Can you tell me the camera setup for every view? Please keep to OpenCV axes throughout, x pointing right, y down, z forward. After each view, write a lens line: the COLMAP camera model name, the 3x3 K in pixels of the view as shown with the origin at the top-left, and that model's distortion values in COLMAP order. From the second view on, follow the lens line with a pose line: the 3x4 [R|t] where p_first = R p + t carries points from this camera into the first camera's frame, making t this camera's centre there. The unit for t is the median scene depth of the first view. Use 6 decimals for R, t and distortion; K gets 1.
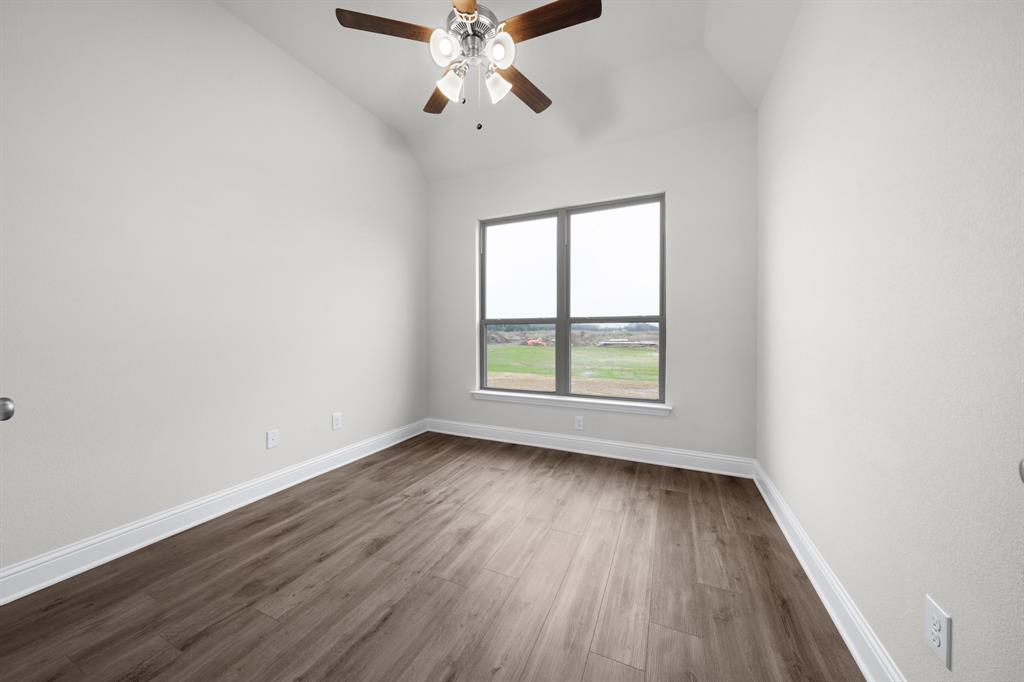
lens RADIAL K [[342.8, 0, 510.5], [0, 342.8, 339.1], [0, 0, 1]] dist [-0.004159, 0.000377]
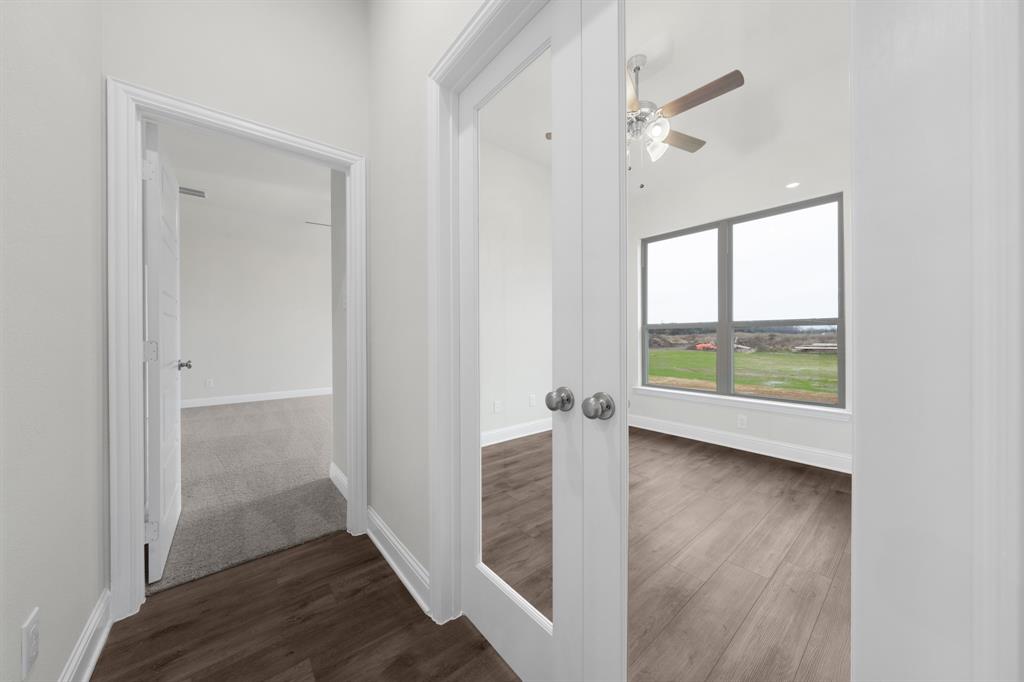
lens RADIAL K [[342.8, 0, 512.9], [0, 342.8, 338.9], [0, 0, 1]] dist [-0.004159, 0.000377]
pose [[0.902579, -0.002485, -0.430518, 0.020851], [-0.002733, 0.999930, -0.011502, 0.004817], [0.430516, 0.011558, 0.902509, -0.300428]]
